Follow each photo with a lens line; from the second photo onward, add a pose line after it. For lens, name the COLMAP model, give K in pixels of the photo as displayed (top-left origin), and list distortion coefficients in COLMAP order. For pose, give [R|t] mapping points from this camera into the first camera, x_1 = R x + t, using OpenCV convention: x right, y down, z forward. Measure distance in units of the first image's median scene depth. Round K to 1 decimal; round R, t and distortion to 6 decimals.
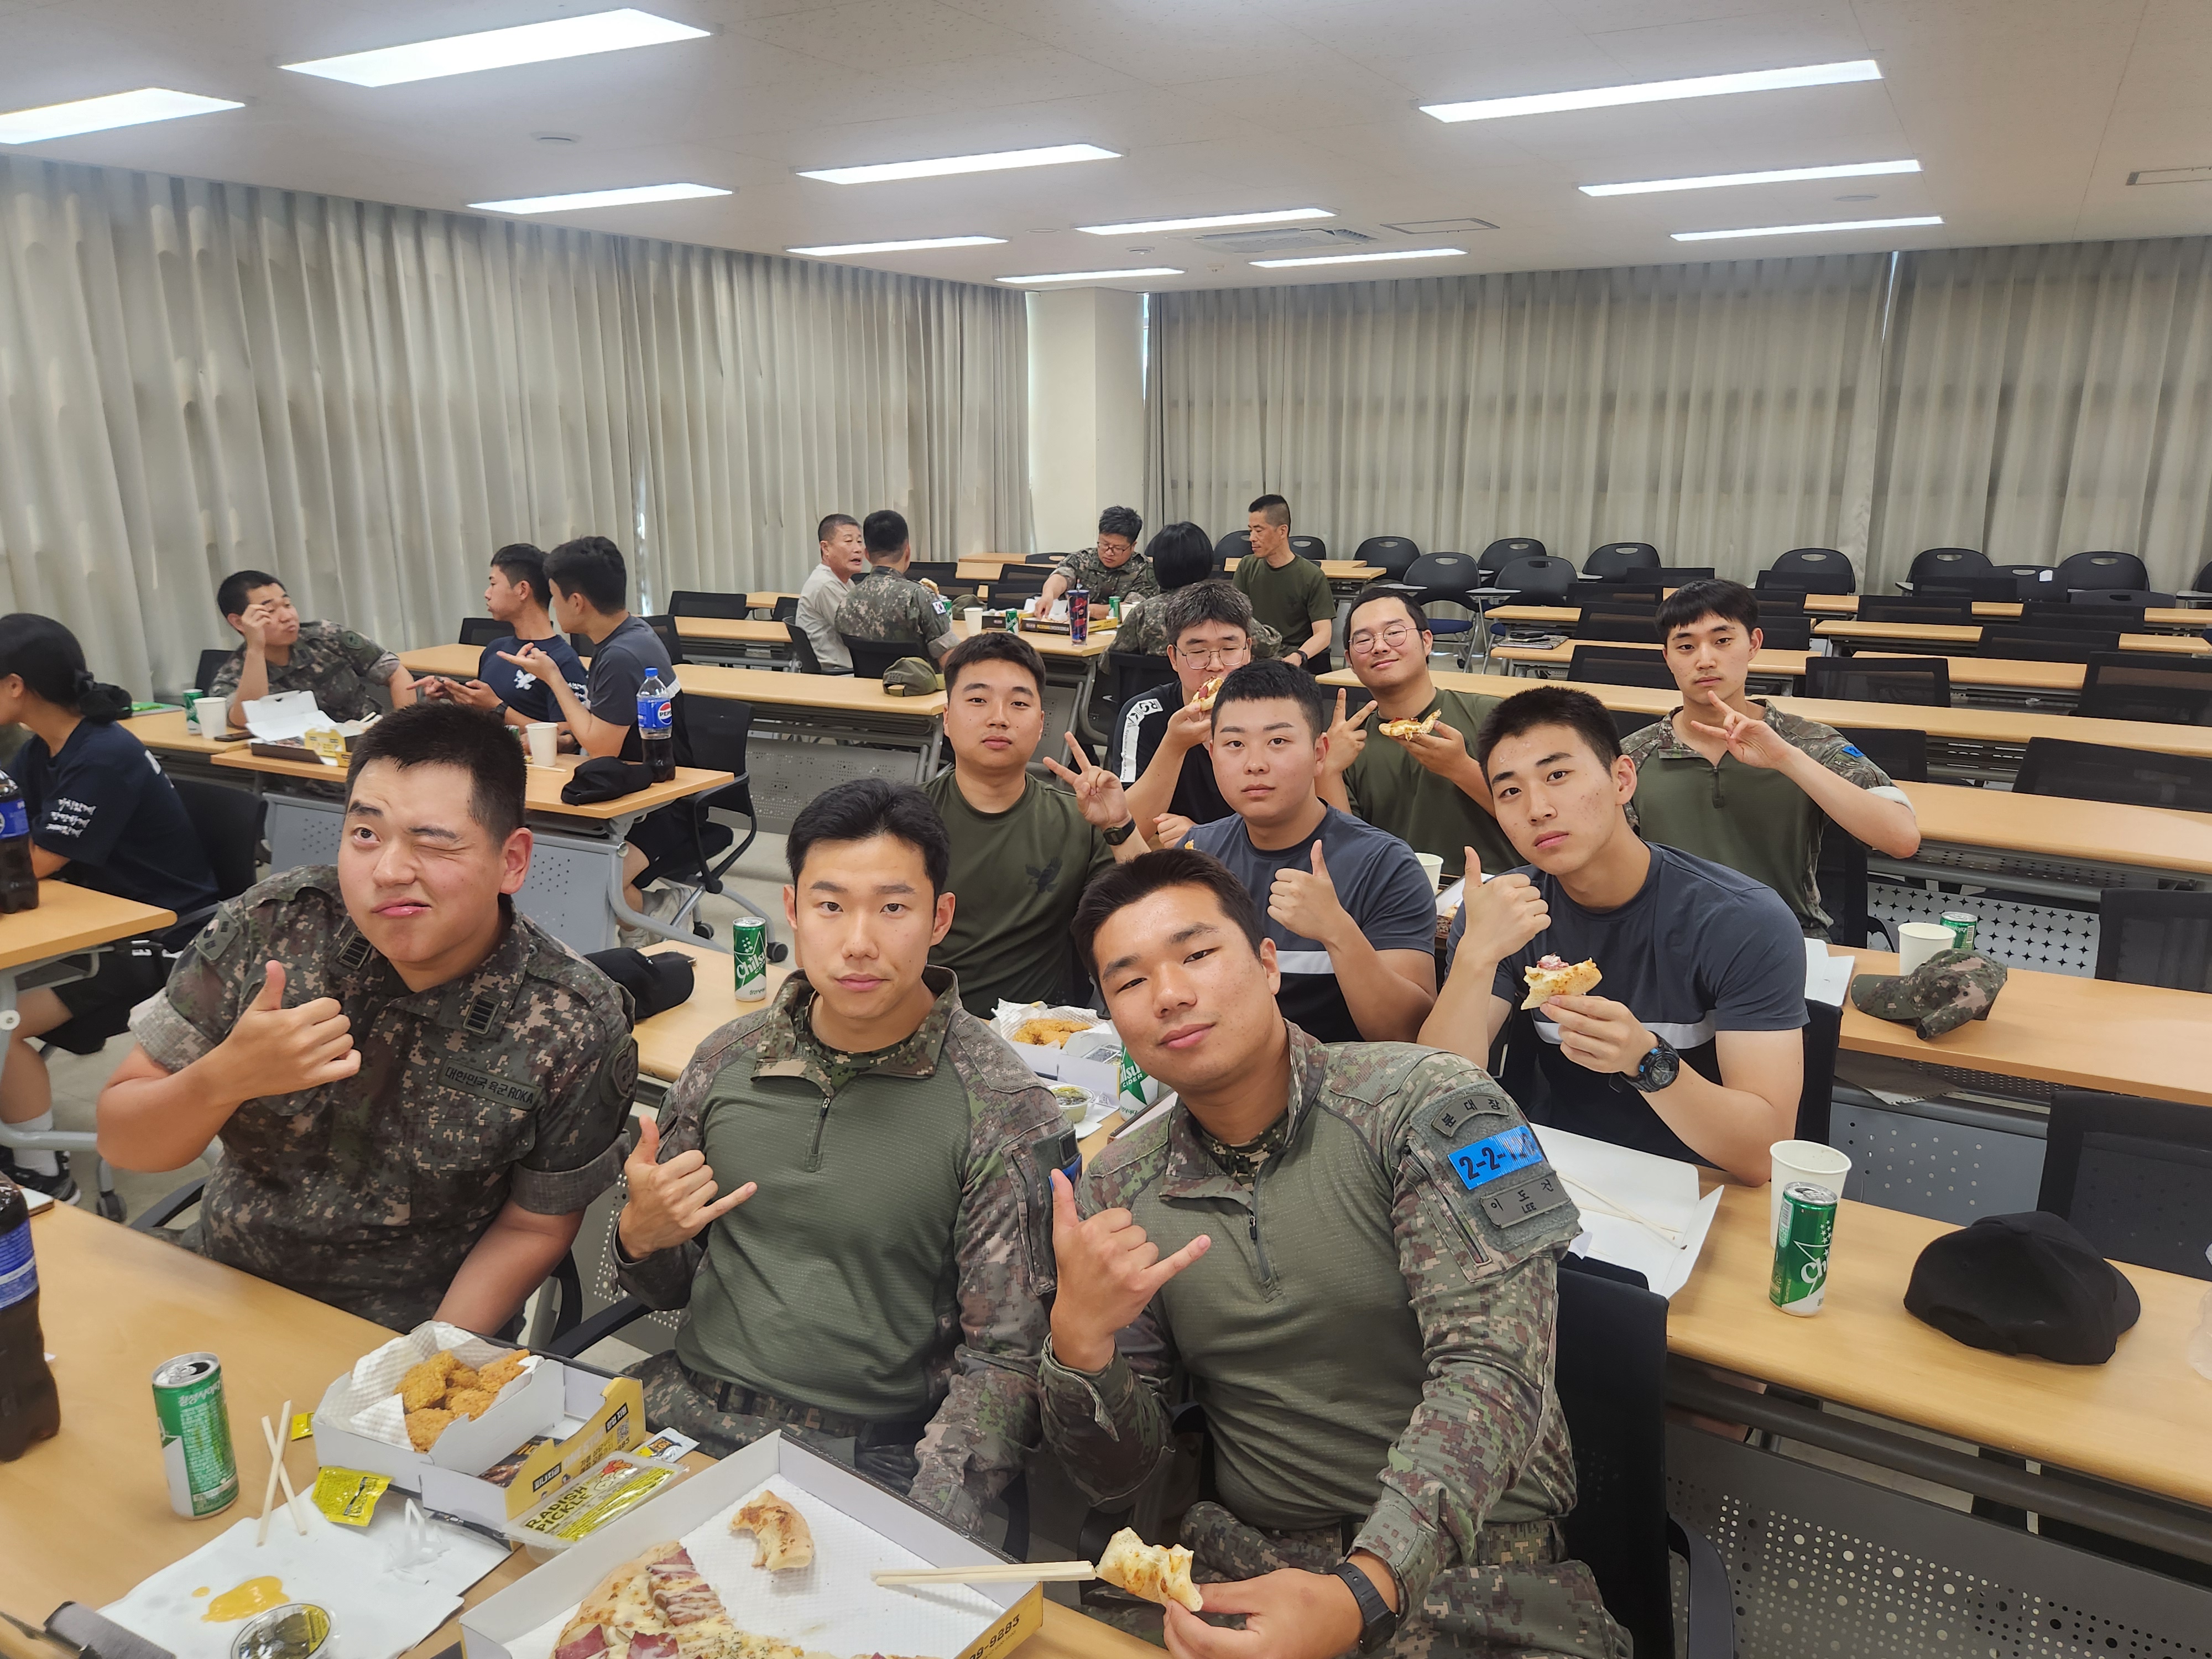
lens RADIAL K [[1603.3, 0, 1070.0], [0, 1603.3, 848.3], [0, 0, 1]] dist [0.072415, -0.013707]
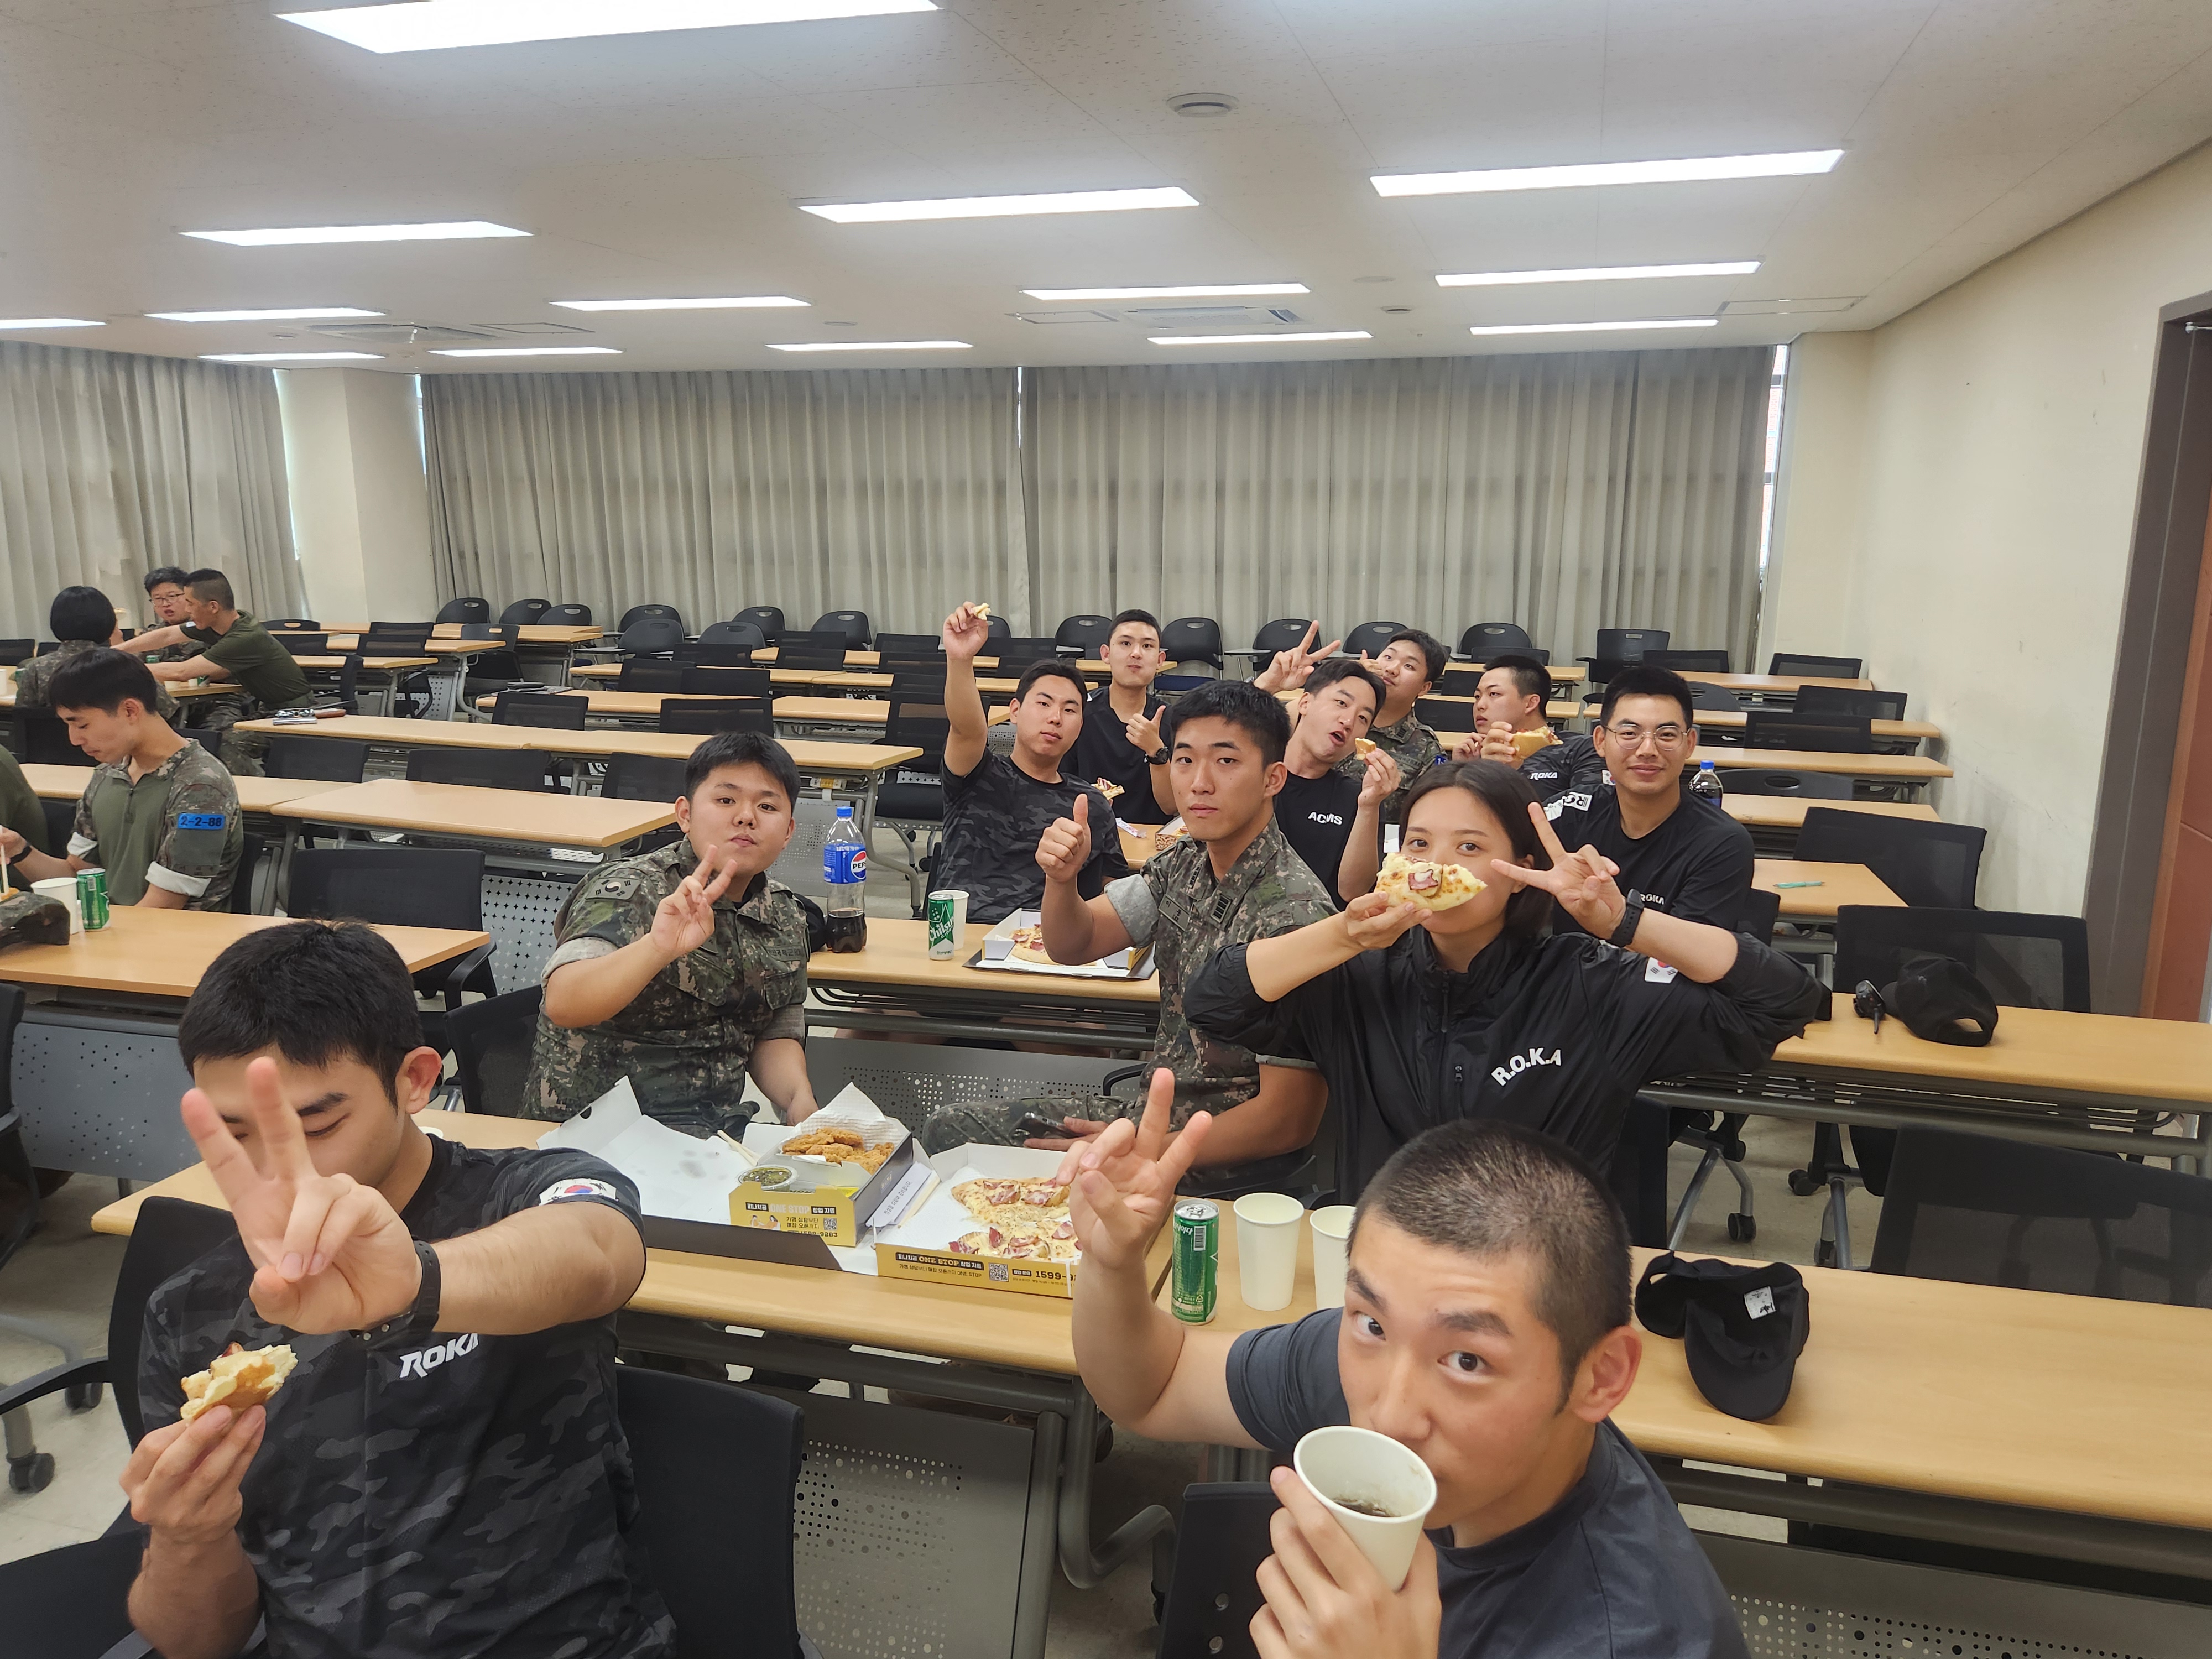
lens RADIAL K [[1603.3, 0, 1129.8], [0, 1603.3, 873.3], [0, 0, 1]] dist [0.072415, -0.013707]
pose [[0.978872, -0.042846, 0.199934, 0.311556], [0.049056, 0.998452, -0.026210, 0.035361], [-0.198501, 0.035464, 0.979459, -0.140387]]
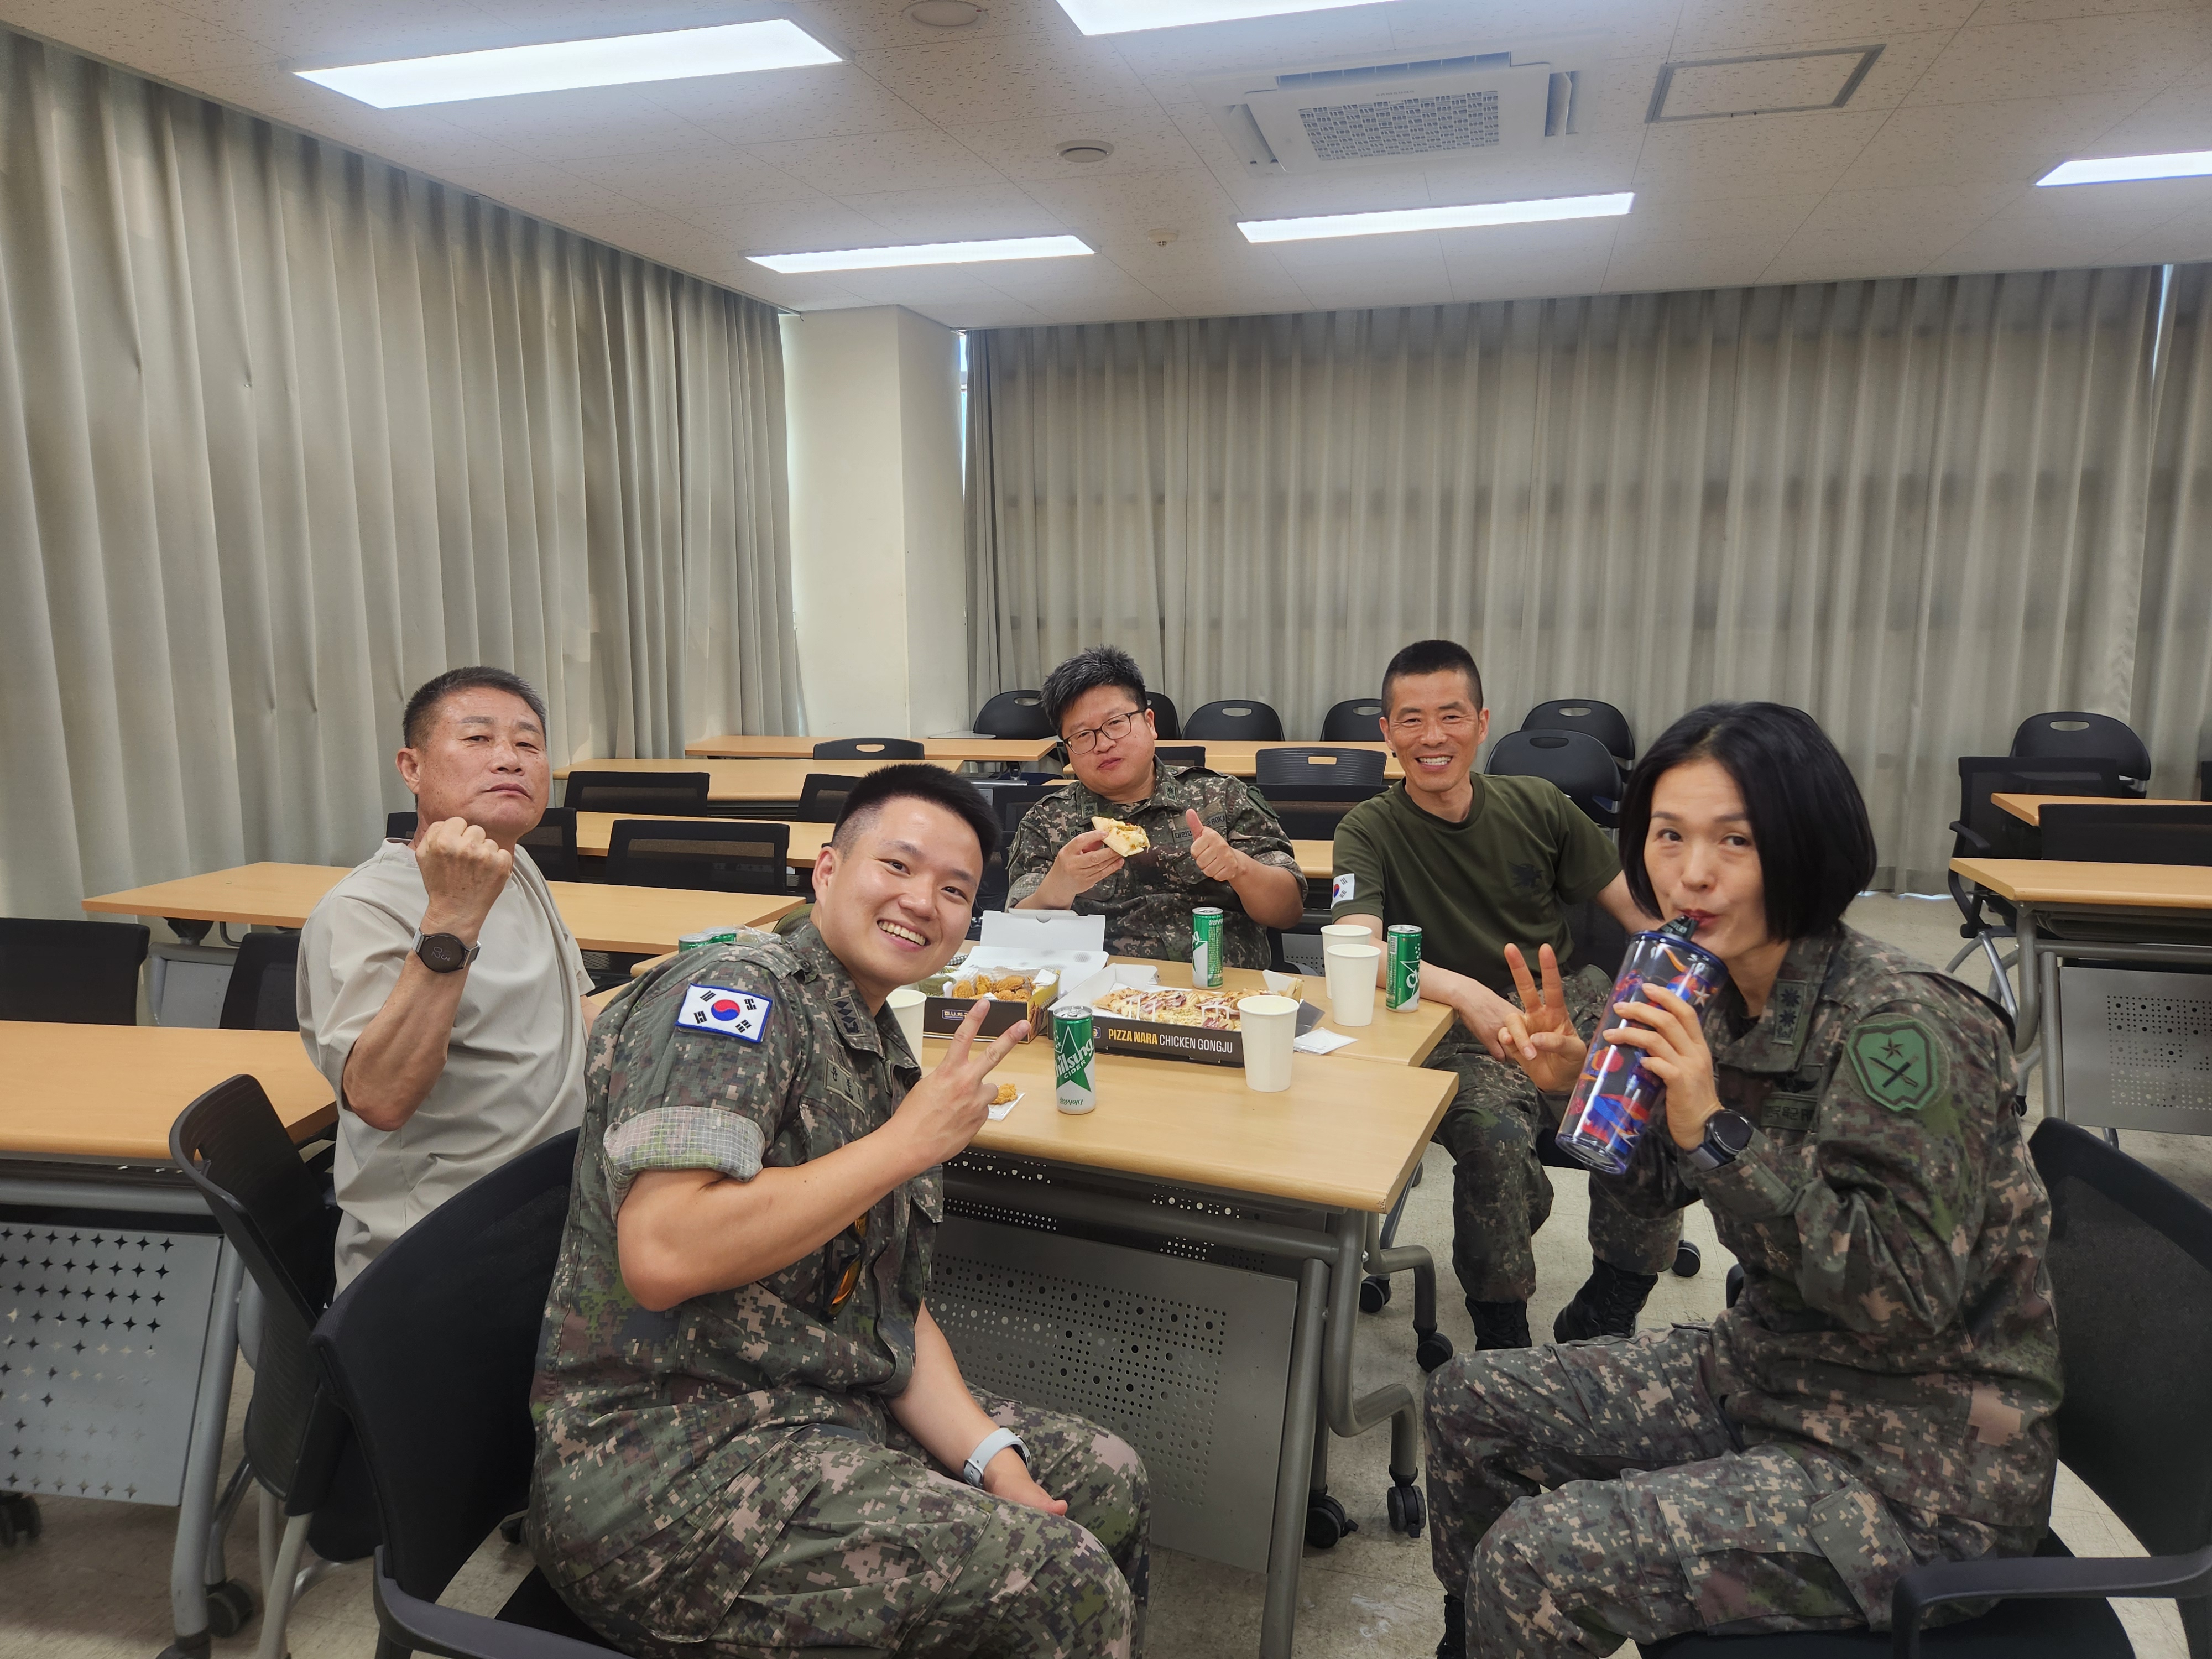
lens RADIAL K [[1603.3, 0, 1120.4], [0, 1603.3, 806.3], [0, 0, 1]] dist [0.072415, -0.013707]
pose [[0.968135, -0.037270, 0.247639, -0.066221], [0.066030, 0.991861, -0.108866, -0.098444], [-0.241566, 0.121749, 0.962717, 0.459103]]
